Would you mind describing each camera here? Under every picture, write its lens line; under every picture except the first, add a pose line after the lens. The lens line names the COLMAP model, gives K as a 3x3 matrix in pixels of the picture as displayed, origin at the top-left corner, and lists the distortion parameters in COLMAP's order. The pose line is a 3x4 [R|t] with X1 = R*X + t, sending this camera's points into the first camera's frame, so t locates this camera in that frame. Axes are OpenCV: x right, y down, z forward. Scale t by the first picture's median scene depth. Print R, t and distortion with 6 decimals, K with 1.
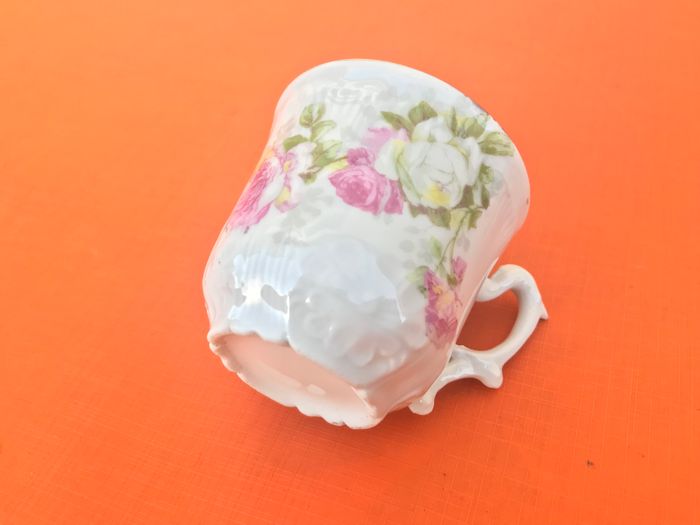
lens RADIAL K [[608.4, 0, 350.0], [0, 608.4, 262.5], [0, 0, 1]] dist [0.010005, 0.003235]
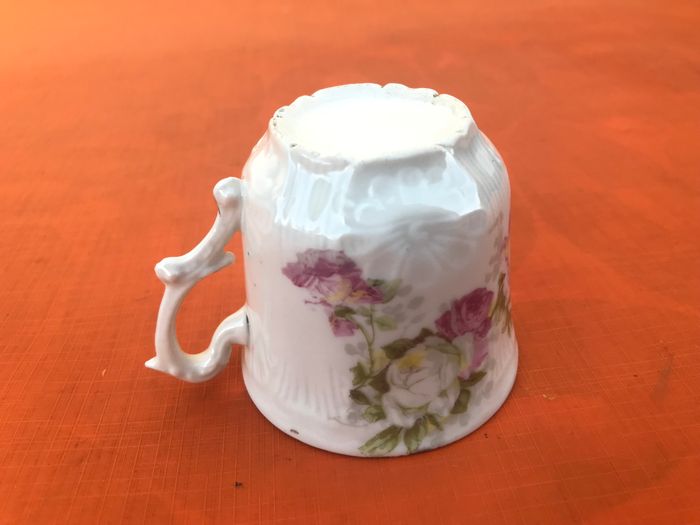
lens RADIAL K [[581.0, 0, 351.0], [0, 581.0, 231.8], [0, 0, 1]] dist [-0.000054, -0.000851]
pose [[-0.657701, 0.690703, -0.300597, 0.341426], [-0.633357, -0.723082, -0.275701, 0.354543], [-0.407784, 0.009056, 0.913034, 0.189619]]
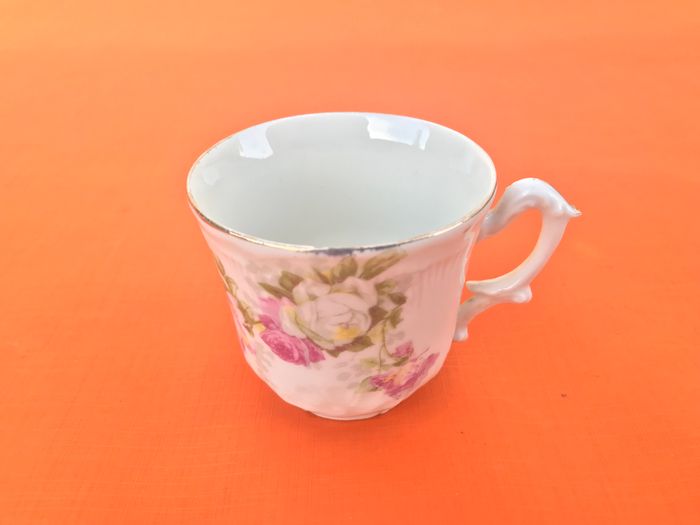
lens RADIAL K [[608.4, 0, 350.0], [0, 608.4, 262.5], [0, 0, 1]] dist [0.010005, 0.003235]
pose [[0.790847, -0.088310, -0.605609, 0.785377], [0.563929, 0.489622, 0.665022, -0.854188], [0.237791, -0.867451, 0.437017, 0.646470]]
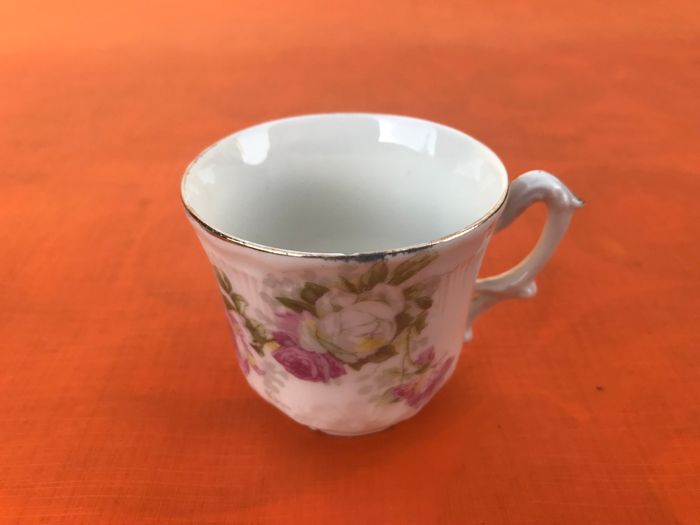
lens RADIAL K [[608.4, 0, 350.0], [0, 608.4, 262.5], [0, 0, 1]] dist [0.010005, 0.003235]
pose [[0.847234, -0.154697, -0.508197, 0.630441], [0.516799, 0.461421, 0.721117, -0.890658], [0.122938, -0.873590, 0.470878, 0.643763]]
